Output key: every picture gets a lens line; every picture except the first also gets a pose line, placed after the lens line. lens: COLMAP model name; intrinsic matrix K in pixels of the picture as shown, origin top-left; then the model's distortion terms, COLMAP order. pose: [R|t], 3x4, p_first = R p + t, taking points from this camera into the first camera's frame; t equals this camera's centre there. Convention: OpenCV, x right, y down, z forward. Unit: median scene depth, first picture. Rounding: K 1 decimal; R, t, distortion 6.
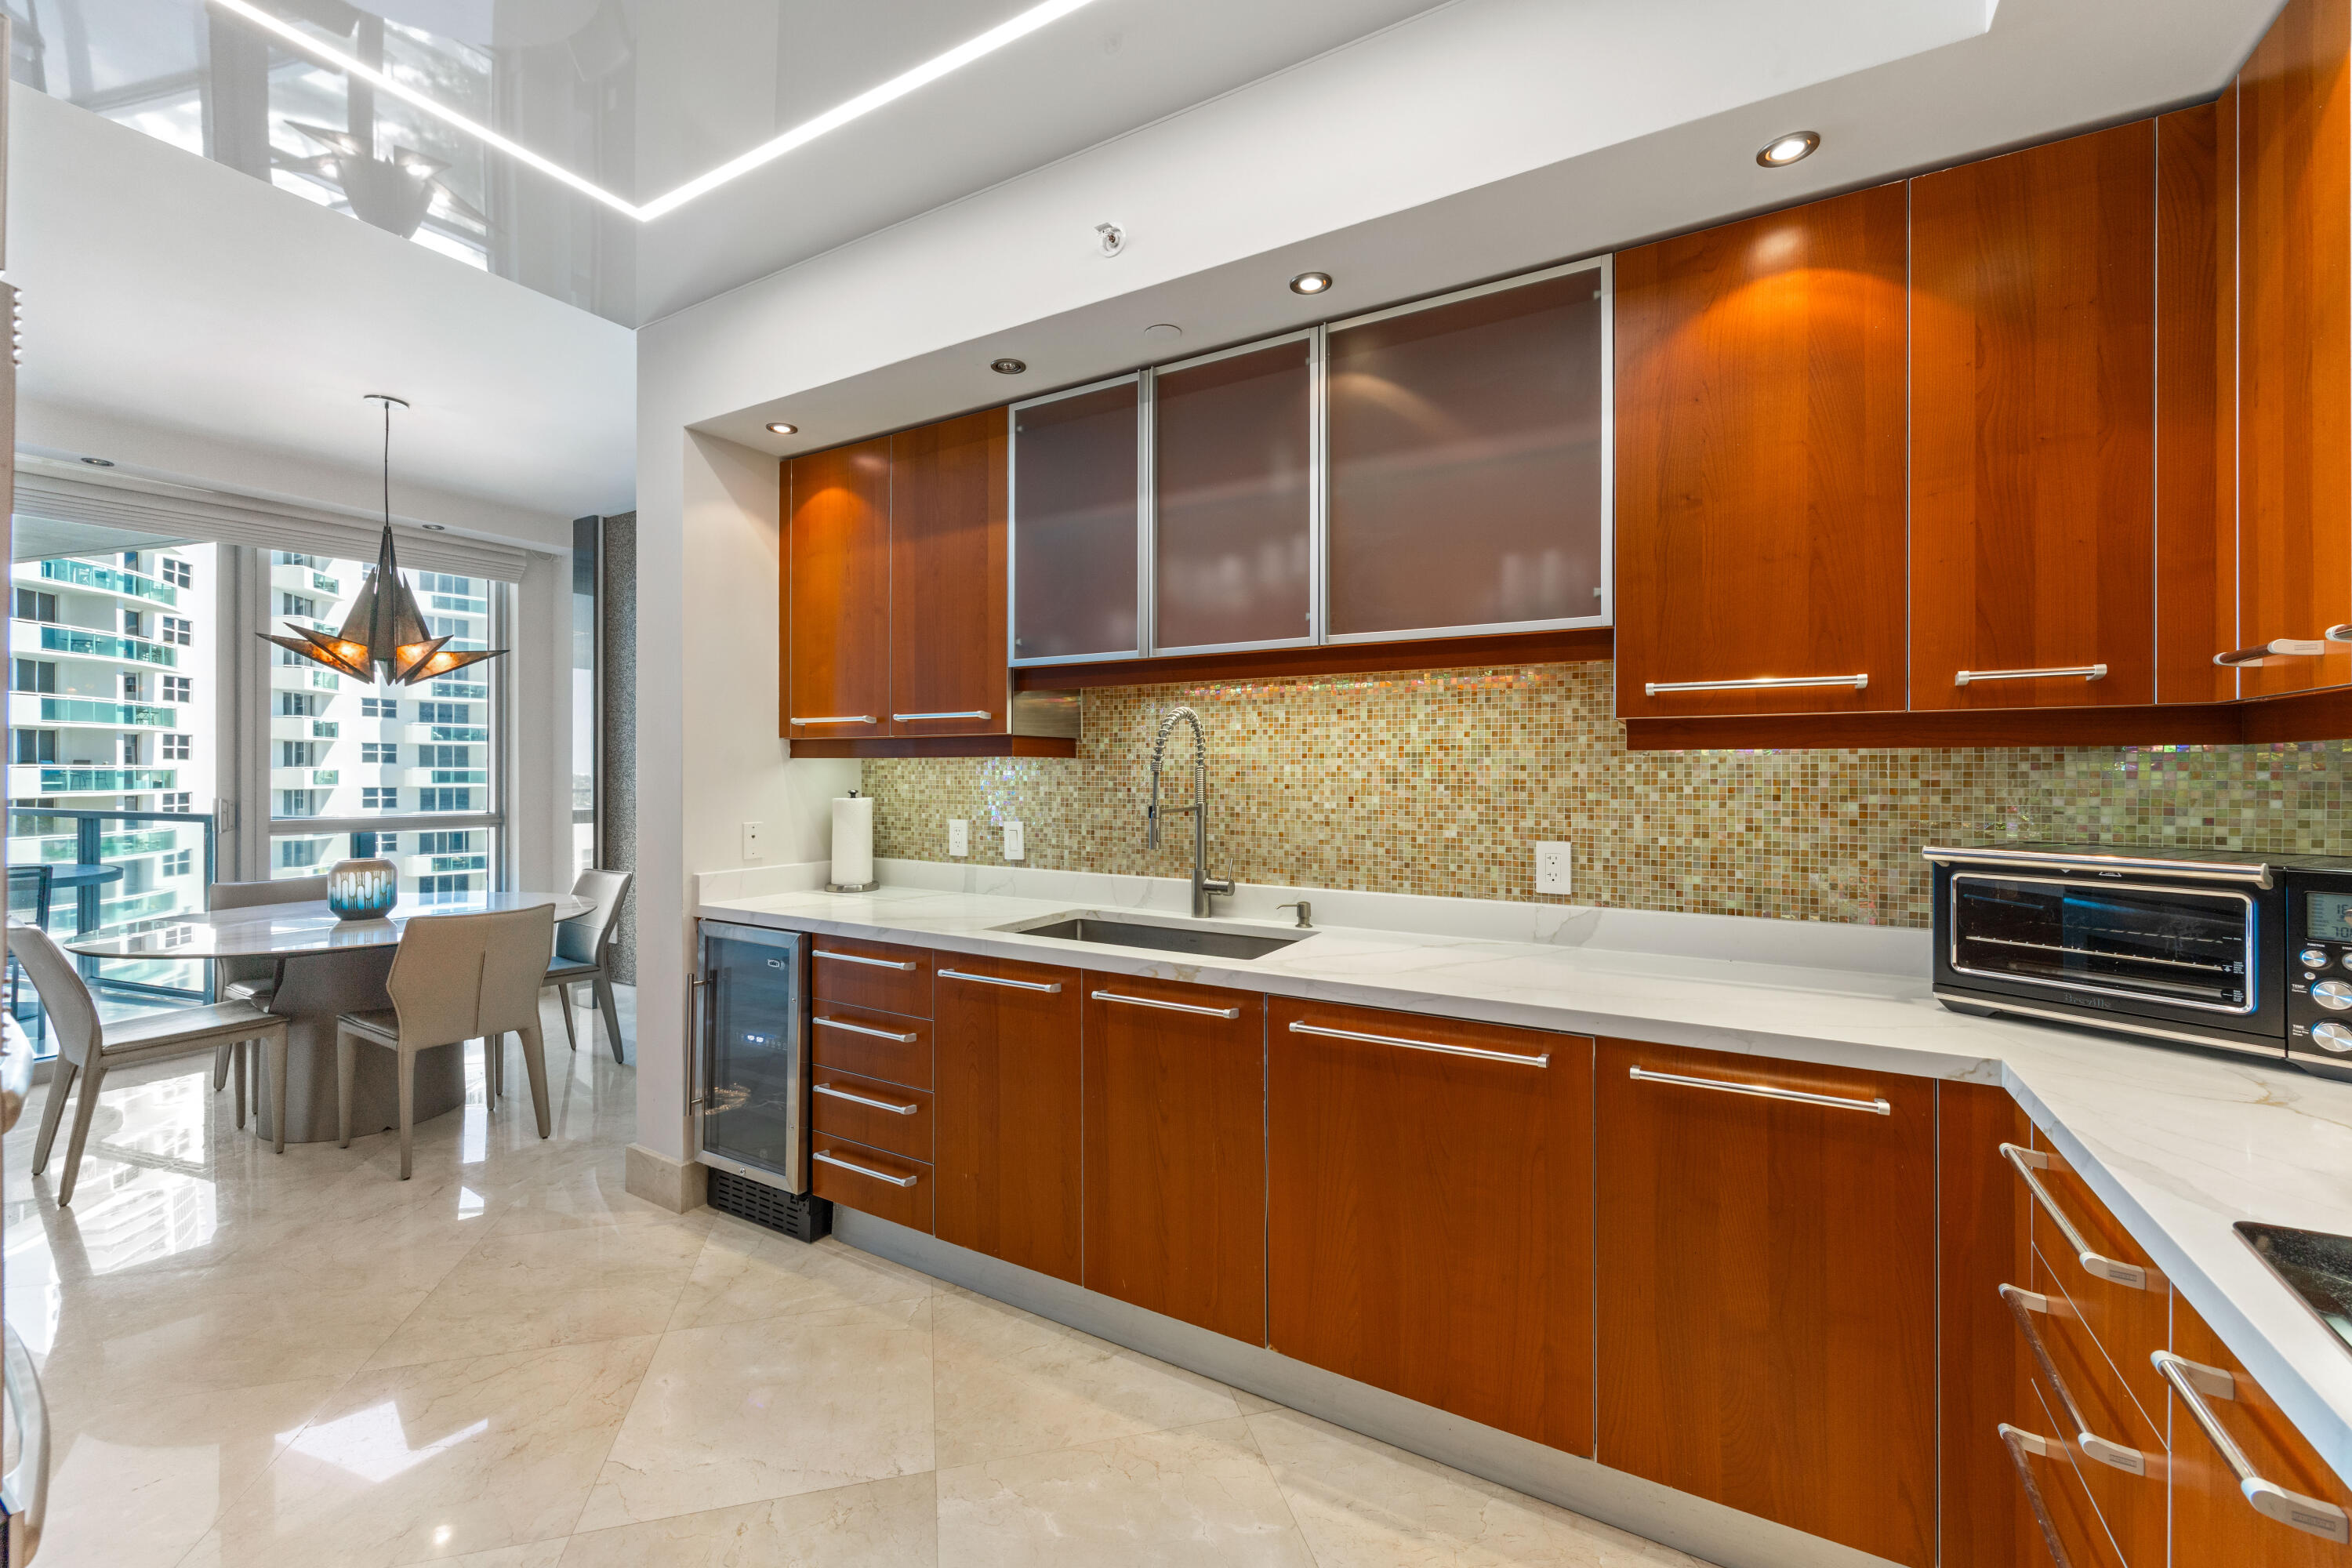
lens RADIAL K [[947.1, 0, 1158.5], [0, 947.1, 768.7], [0, 0, 1]] dist [-0.000556, 0.000274]
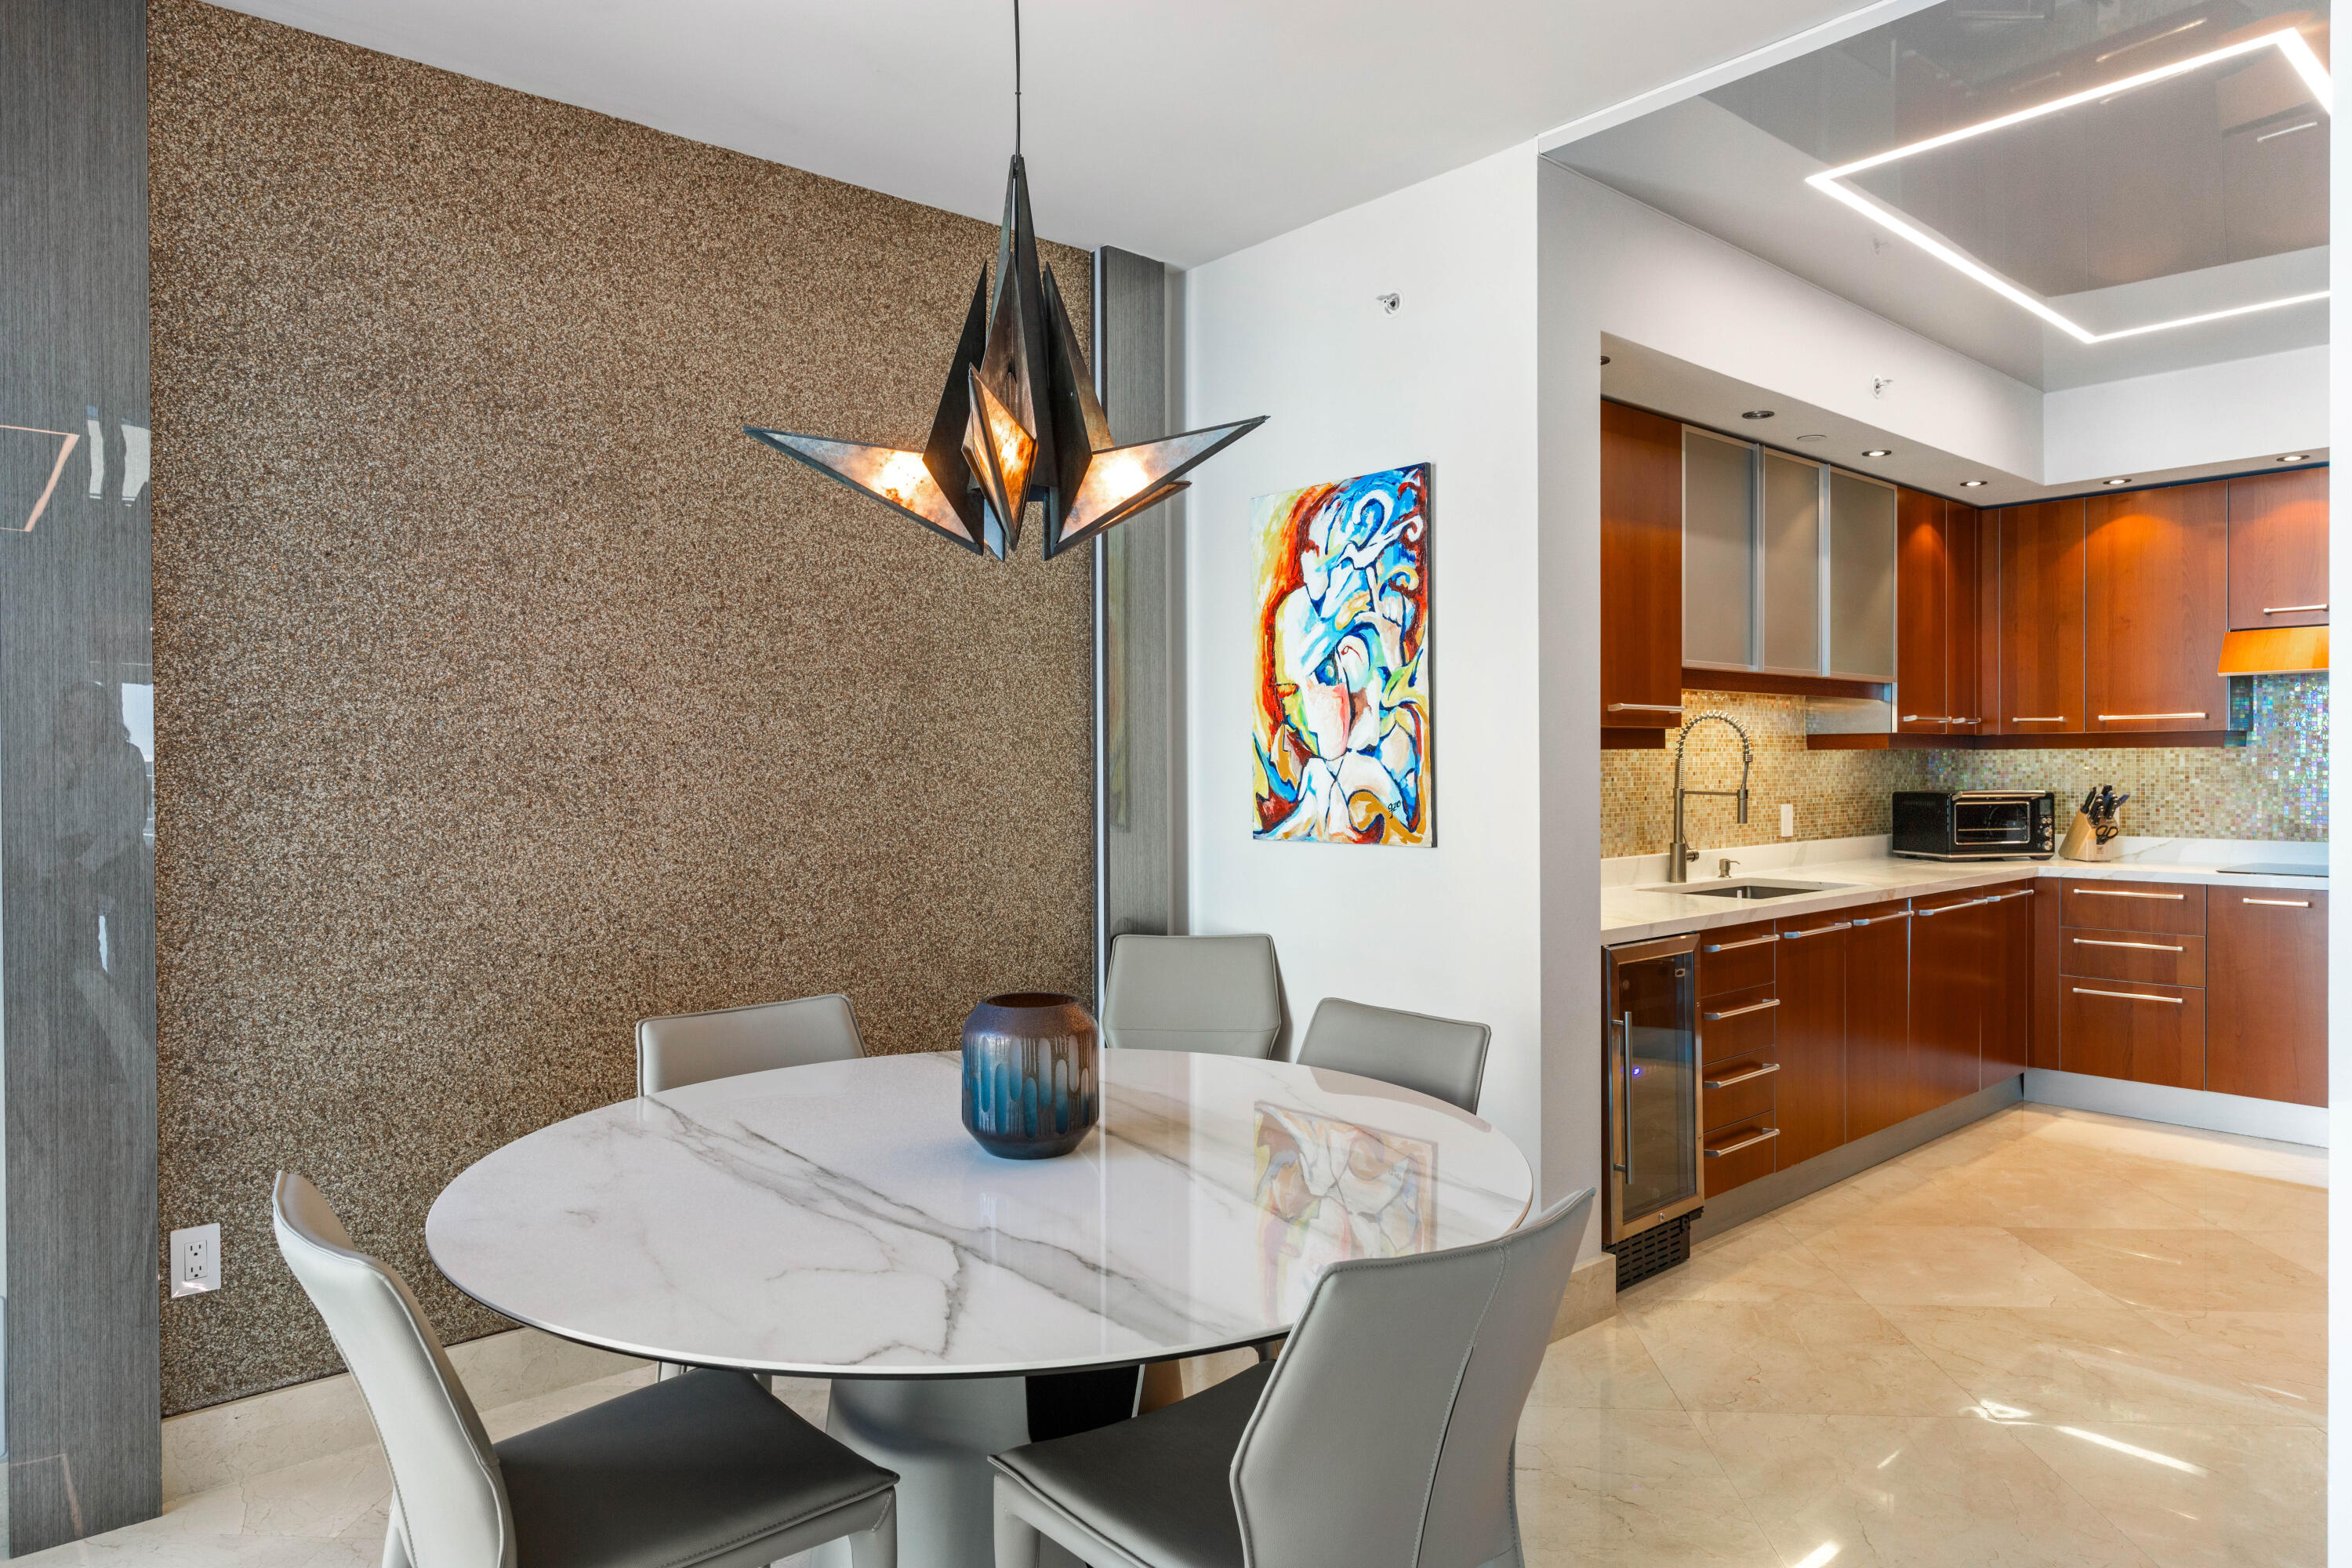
lens RADIAL K [[1465.2, 0, 1152.6], [0, 1465.2, 754.0], [0, 0, 1]] dist [0.000977, -0.000204]
pose [[0.306338, 0.003775, 0.951915, -2.356702], [0.002888, 0.999984, -0.004895, -0.000327], [-0.951919, 0.004248, 0.306322, 1.289904]]
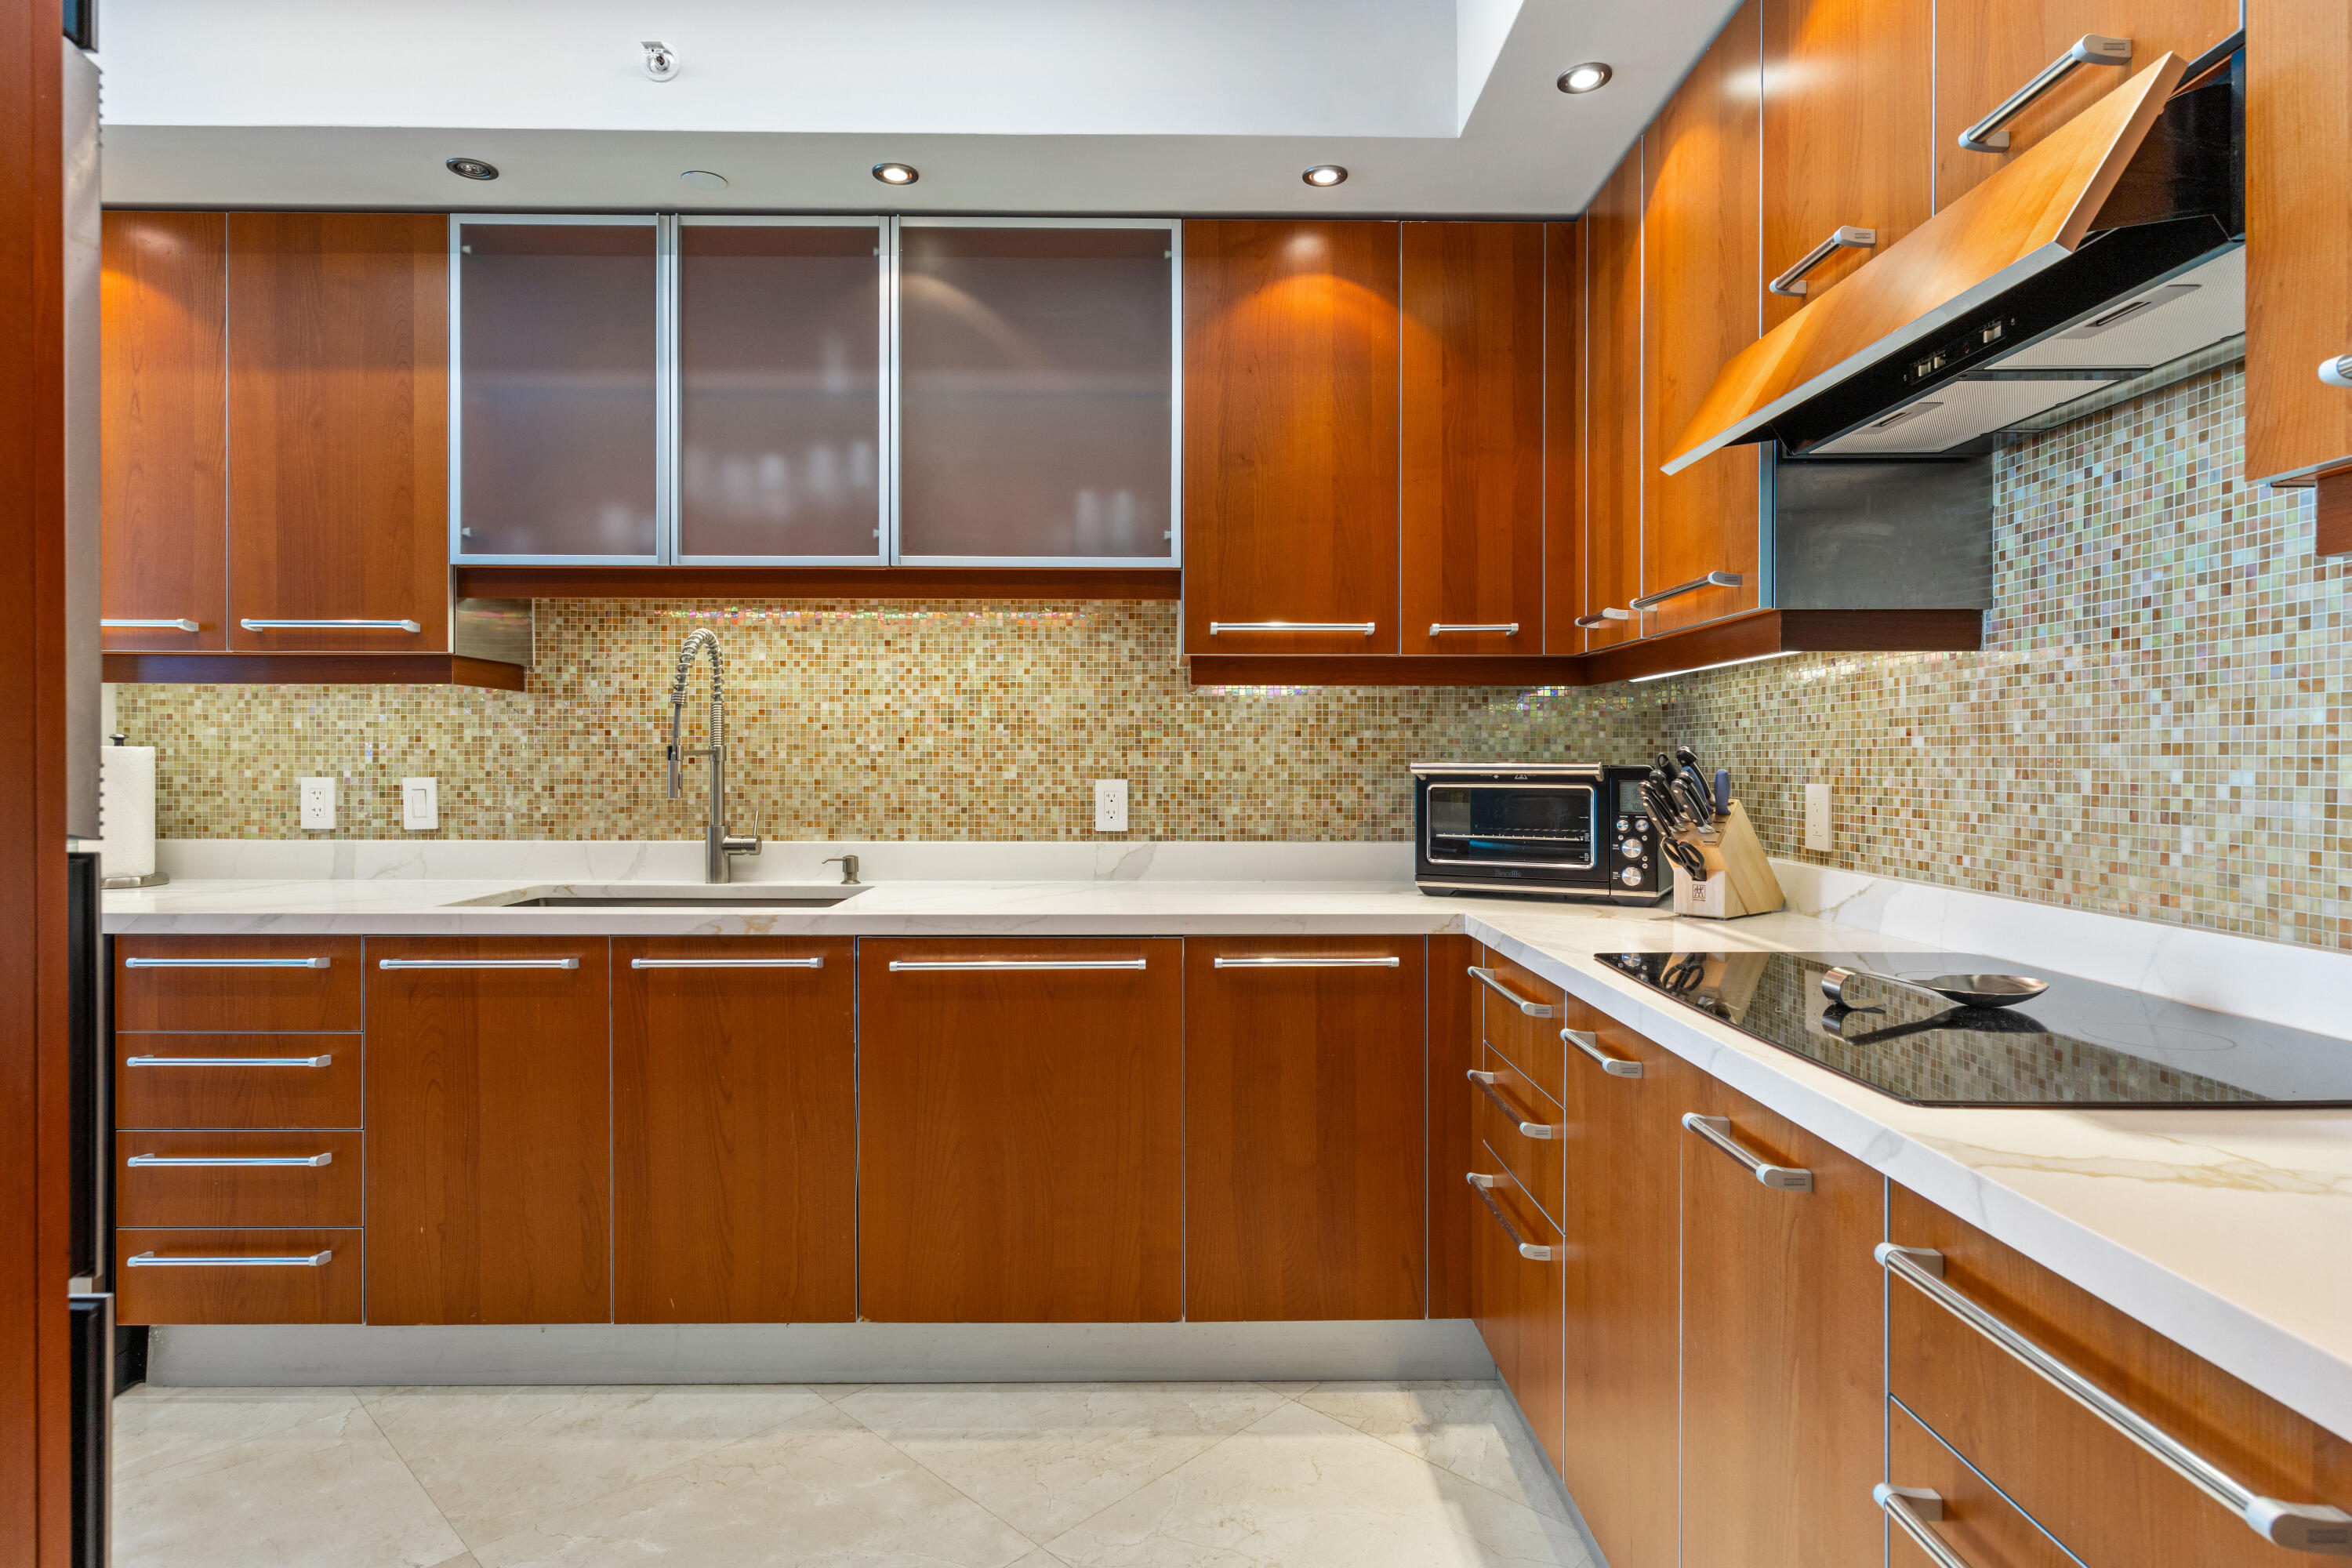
lens RADIAL K [[1286.1, 0, 1150.9], [0, 1286.1, 755.1], [0, 0, 1]] dist [0.003081, -0.000347]
pose [[0.857654, 0.004076, 0.514210, -0.254198], [-0.003557, 0.999992, -0.001994, 0.054580], [-0.514214, -0.000119, 0.857662, -0.196627]]
